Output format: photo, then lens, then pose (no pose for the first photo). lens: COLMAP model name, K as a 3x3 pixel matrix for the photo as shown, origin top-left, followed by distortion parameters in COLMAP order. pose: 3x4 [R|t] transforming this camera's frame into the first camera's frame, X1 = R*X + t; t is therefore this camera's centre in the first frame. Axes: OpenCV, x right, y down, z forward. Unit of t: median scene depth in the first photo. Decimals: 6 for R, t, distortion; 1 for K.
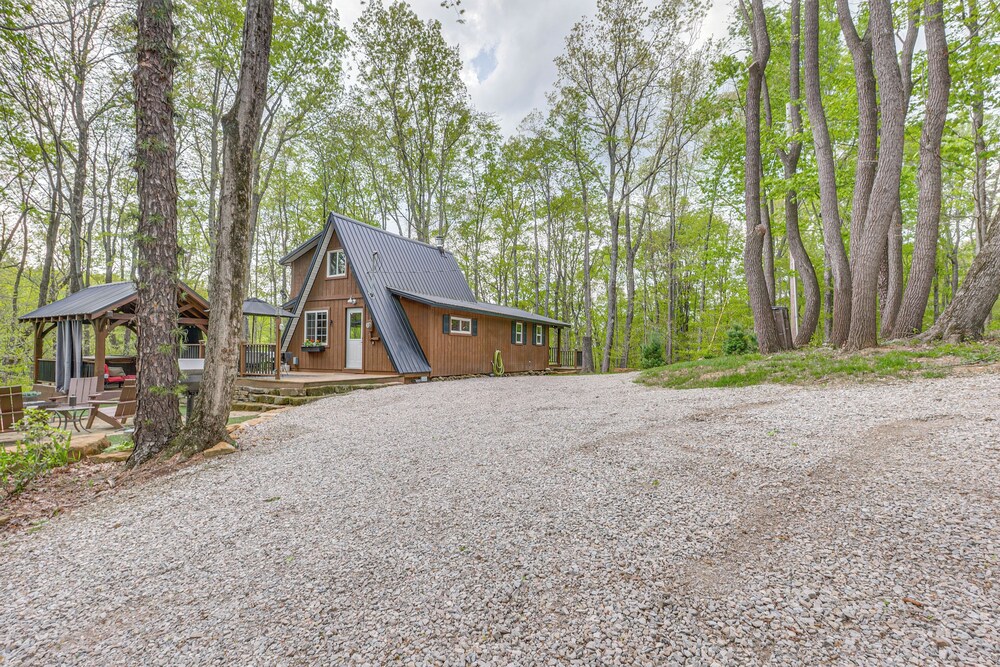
lens RADIAL K [[570.9, 0, 500.0], [0, 570.9, 333.5], [0, 0, 1]] dist [0.000987, 0.000191]
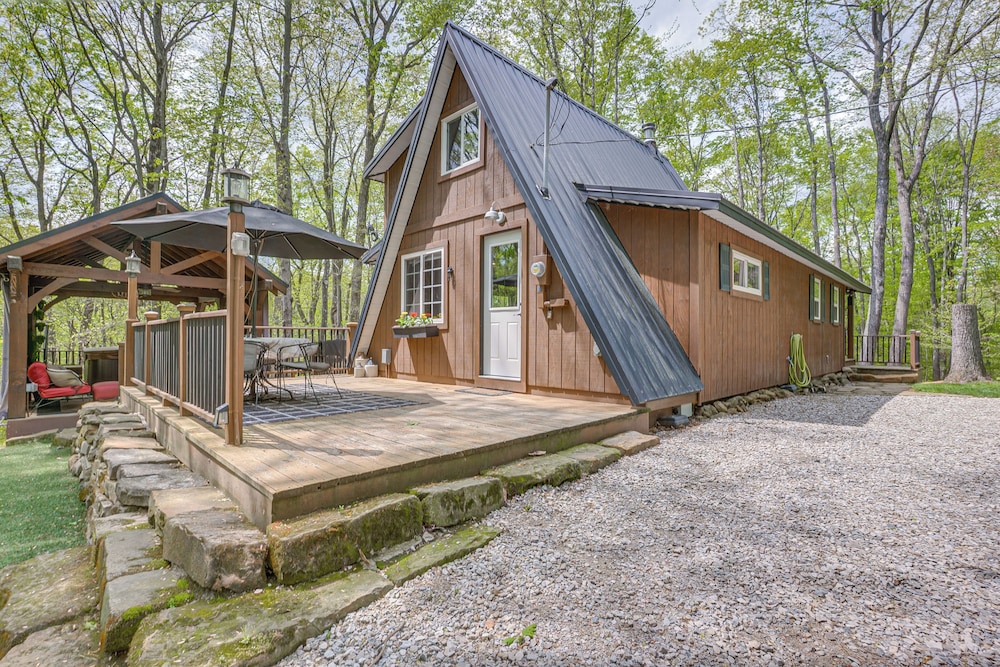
lens RADIAL K [[456.8, 0, 500.0], [0, 456.8, 333.5], [0, 0, 1]] dist [0.000819, 0.000222]
pose [[0.971921, -0.006629, -0.235212, -0.172381], [0.012007, 0.999698, 0.021441, 0.020720], [0.234999, -0.023663, 0.971708, 0.652502]]
